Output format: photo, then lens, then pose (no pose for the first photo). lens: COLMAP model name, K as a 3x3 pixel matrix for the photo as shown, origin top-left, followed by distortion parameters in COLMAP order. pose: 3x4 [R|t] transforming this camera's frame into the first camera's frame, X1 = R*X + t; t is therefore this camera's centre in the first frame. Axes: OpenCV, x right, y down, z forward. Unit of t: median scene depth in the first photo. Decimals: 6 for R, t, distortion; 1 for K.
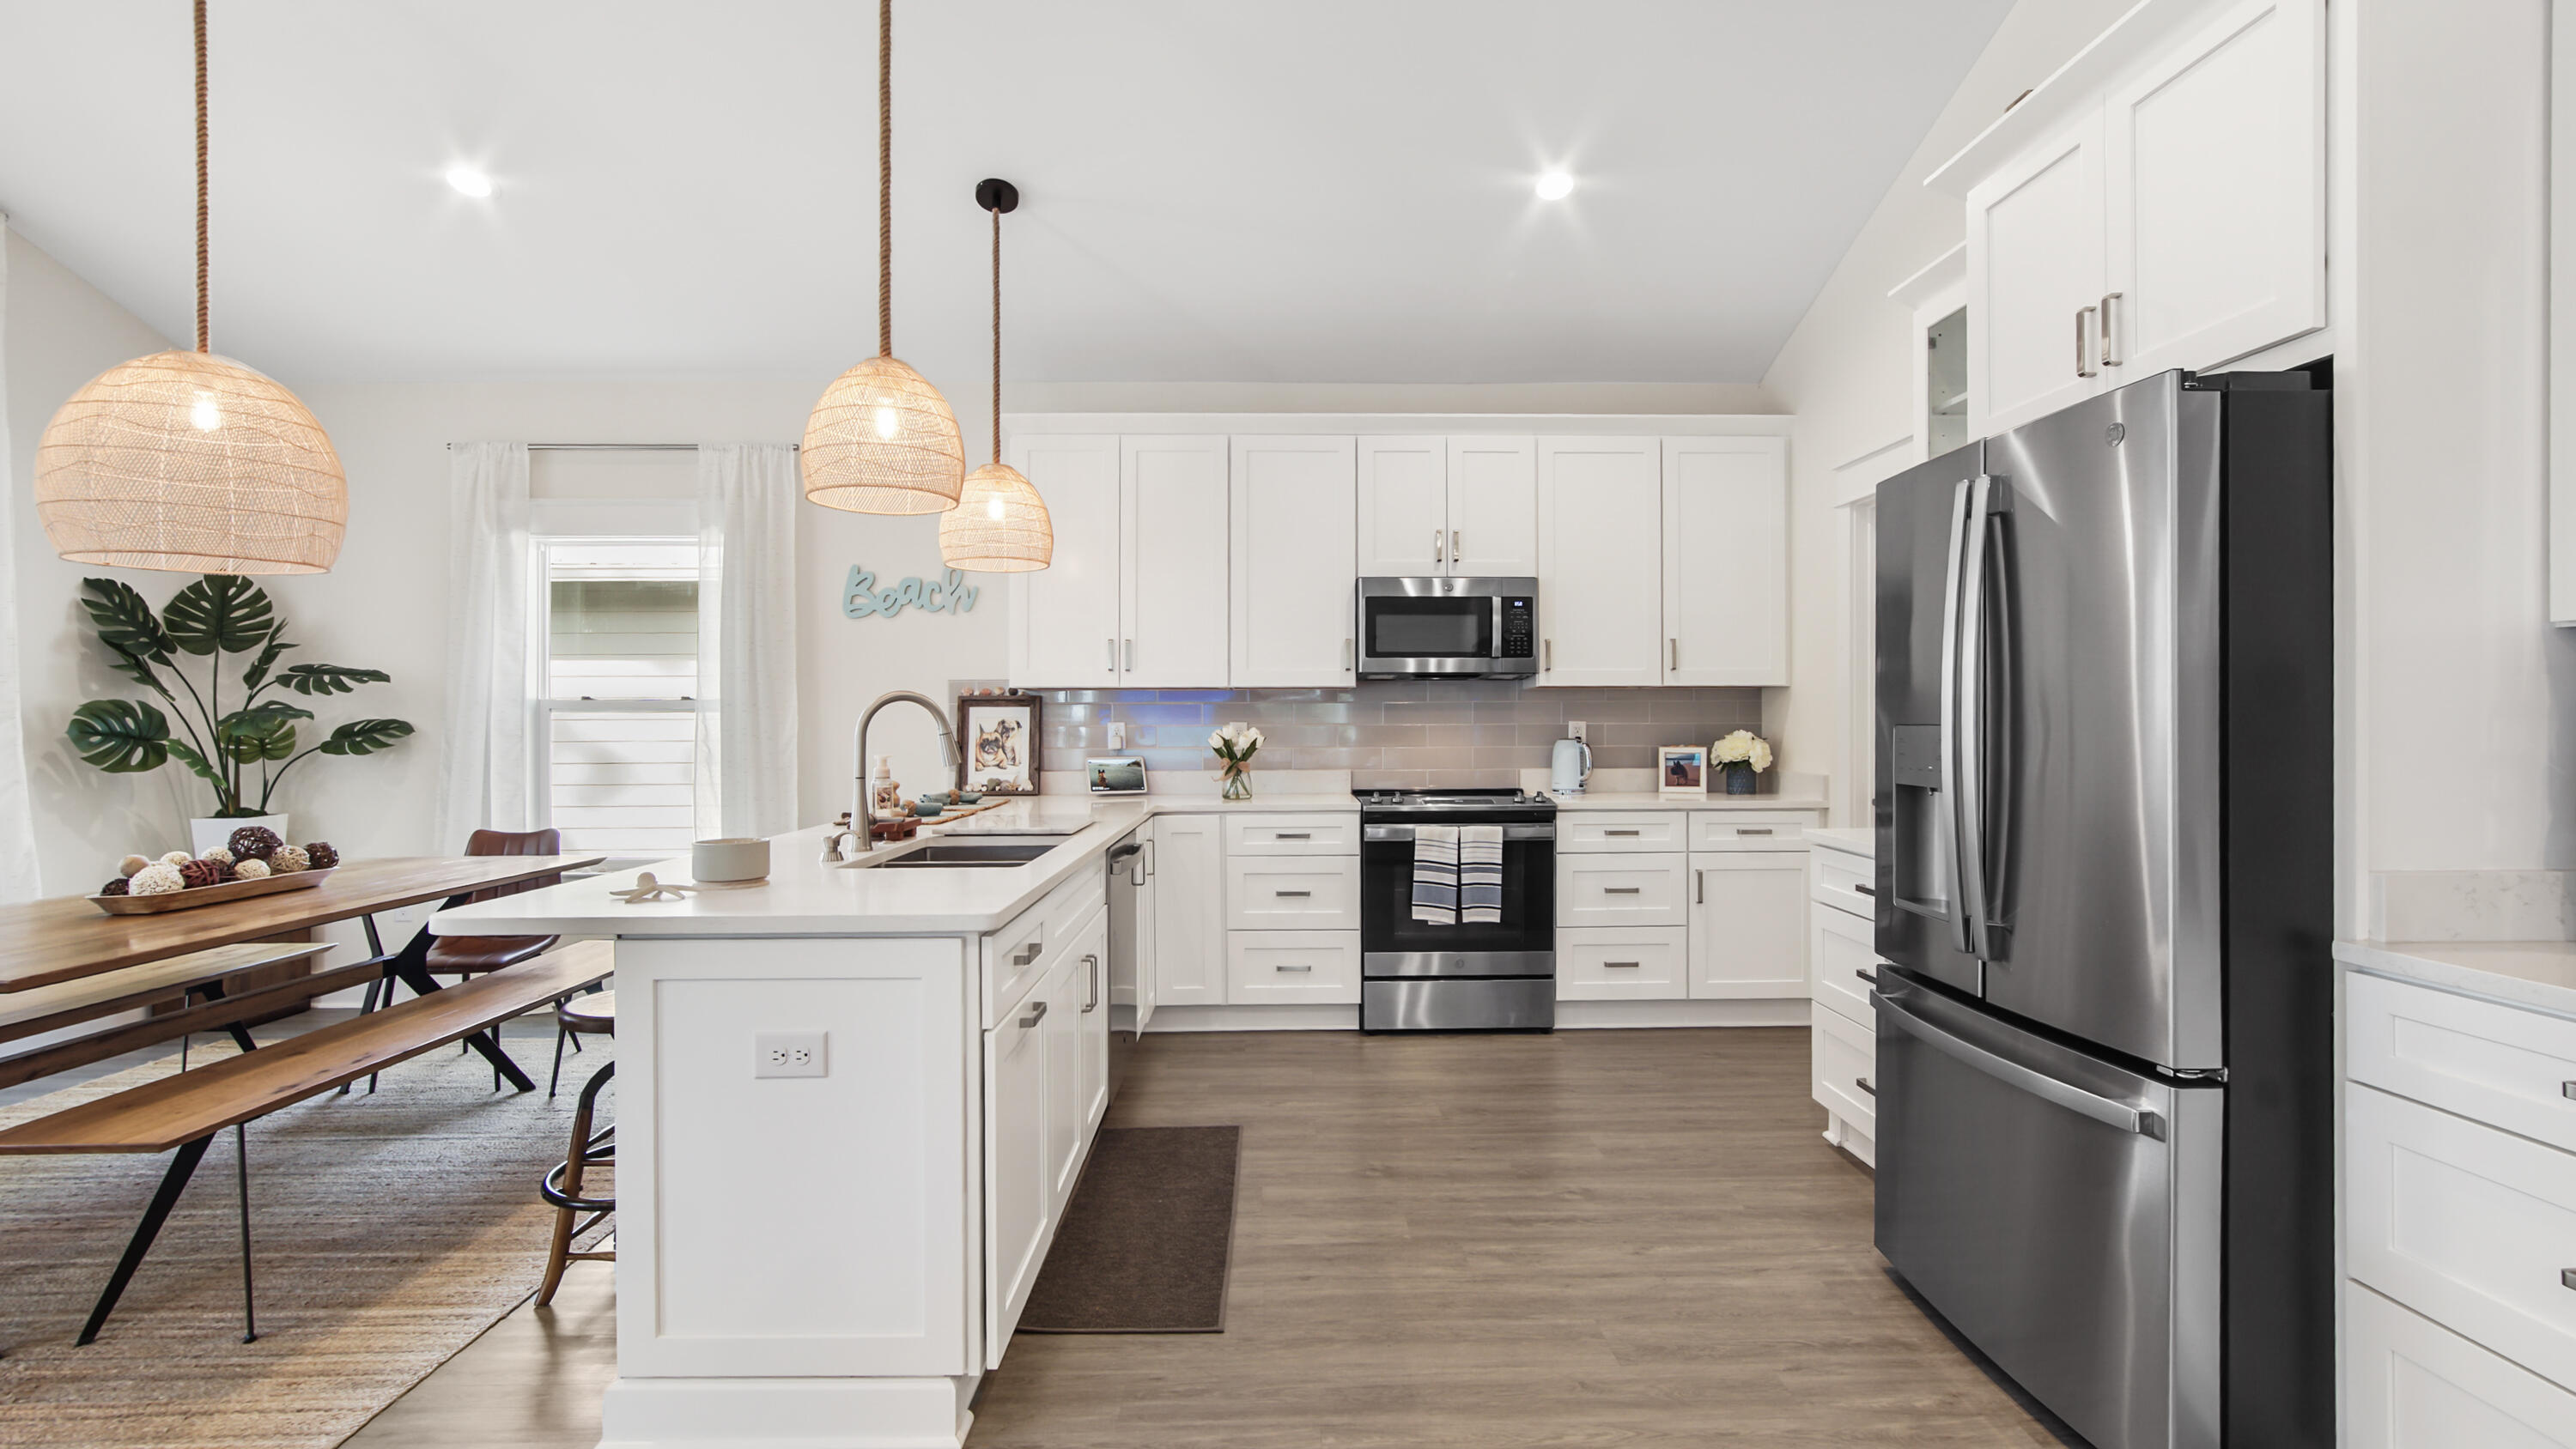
lens RADIAL K [[1190.7, 0, 1293.8], [0, 1190.7, 729.9], [0, 0, 1]] dist [0.000513, -0.000127]
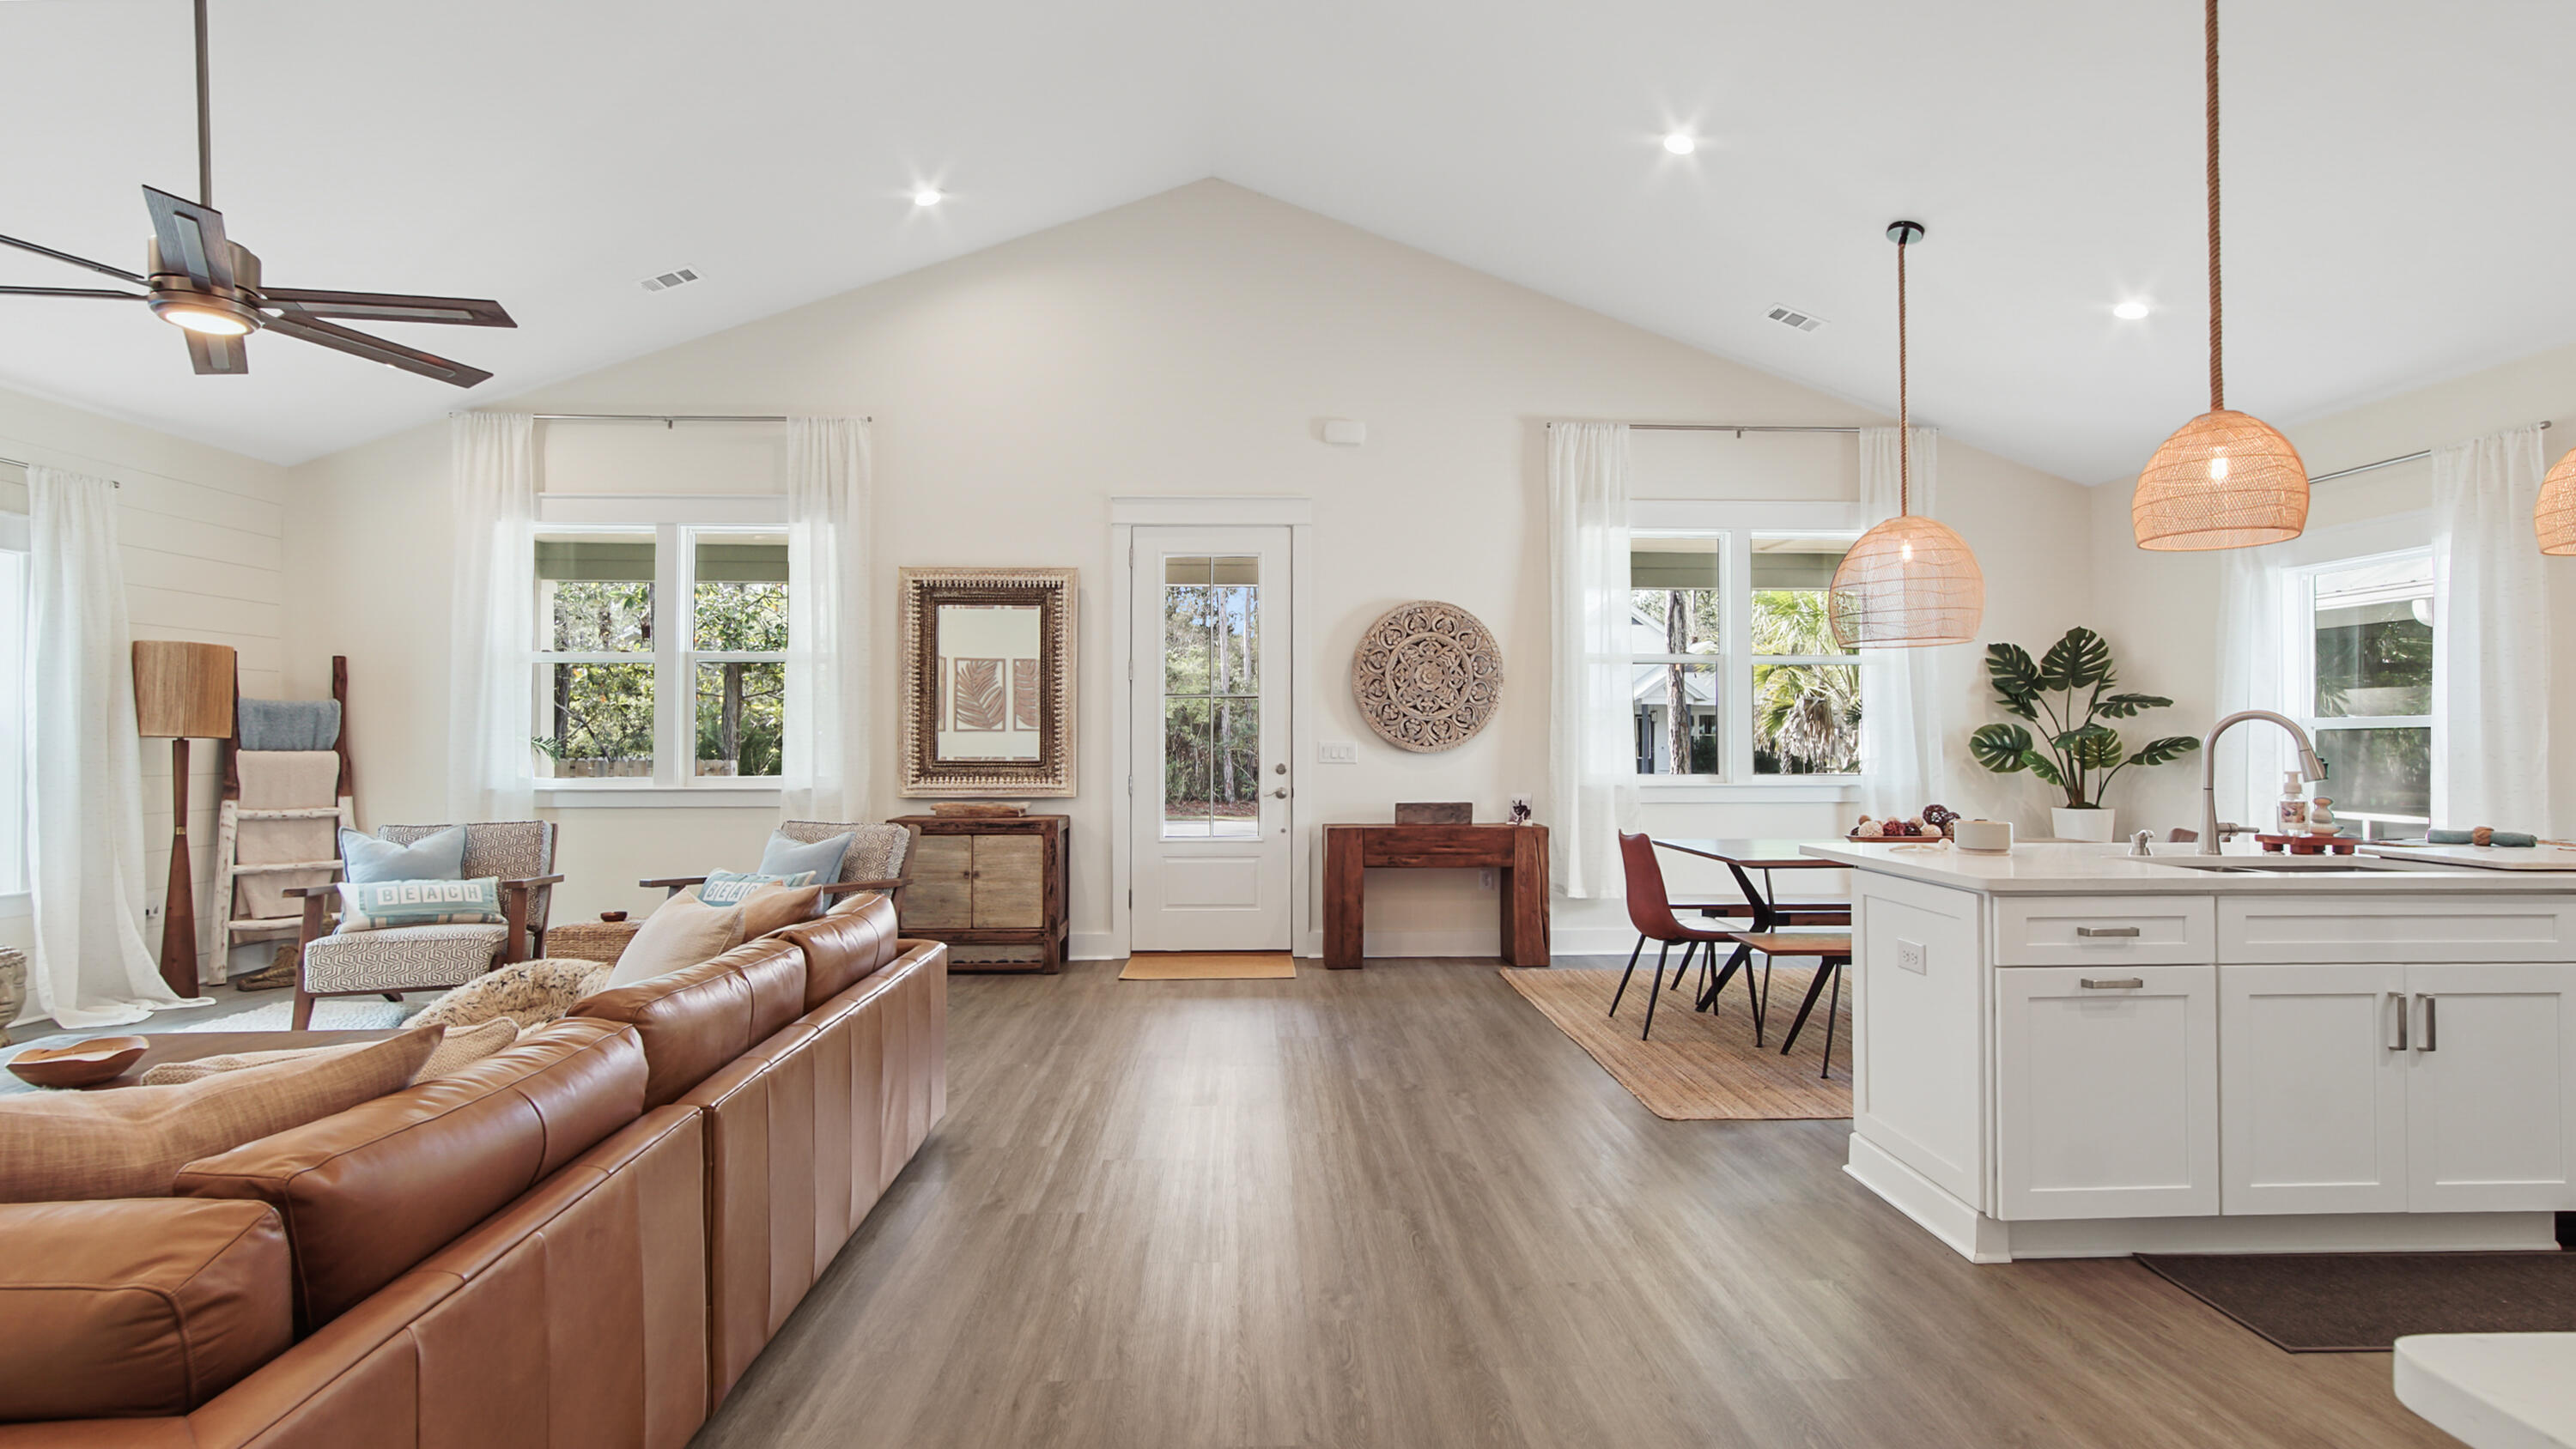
lens RADIAL K [[1190.7, 0, 1291.3], [0, 1190.7, 731.8], [0, 0, 1]] dist [0.000513, -0.000127]
pose [[0.020749, -0.005253, -0.999771, 0.461877], [-0.007020, 0.999961, -0.005400, -0.000961], [0.999760, 0.007130, 0.020711, 0.070362]]
